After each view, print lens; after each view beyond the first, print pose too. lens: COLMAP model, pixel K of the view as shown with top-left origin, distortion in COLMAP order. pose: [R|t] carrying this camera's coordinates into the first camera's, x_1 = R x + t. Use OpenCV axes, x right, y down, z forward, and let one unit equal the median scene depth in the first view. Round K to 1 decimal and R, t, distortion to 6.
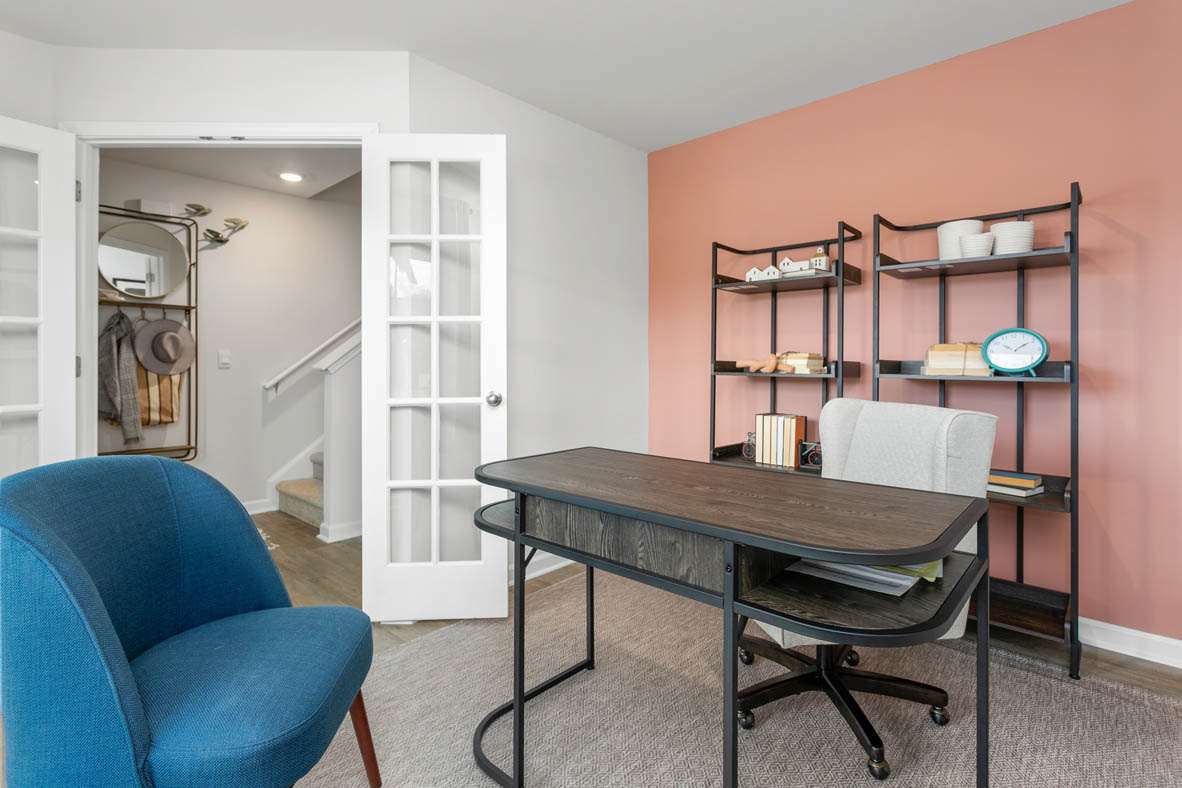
lens RADIAL K [[575.7, 0, 591.1], [0, 575.7, 370.9], [0, 0, 1]] dist [0.029673, 0.000261]
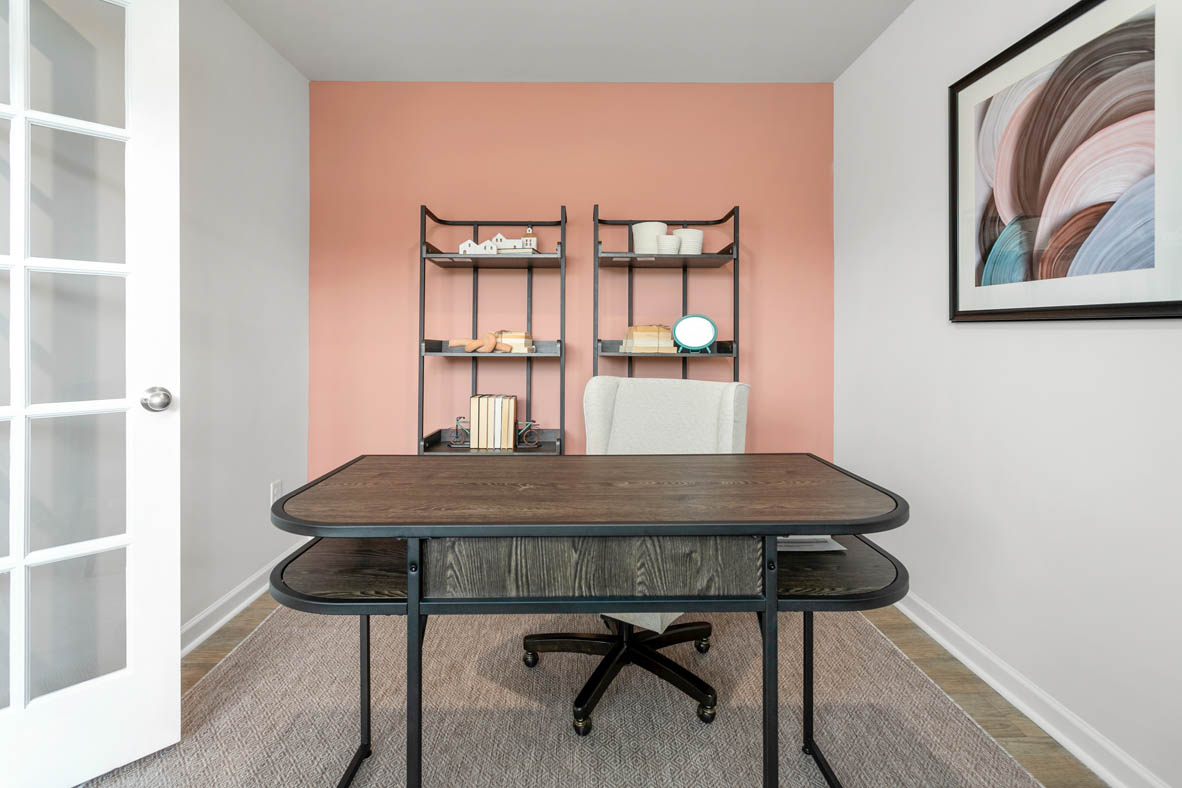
lens RADIAL K [[572.5, 0, 588.6], [0, 572.5, 361.4], [0, 0, 1]] dist [0.001918, 0.000763]
pose [[0.733199, -0.022808, 0.679631, -0.235142], [0.010167, 0.999693, 0.022580, -0.002144], [-0.679938, -0.009646, 0.733206, 0.216222]]
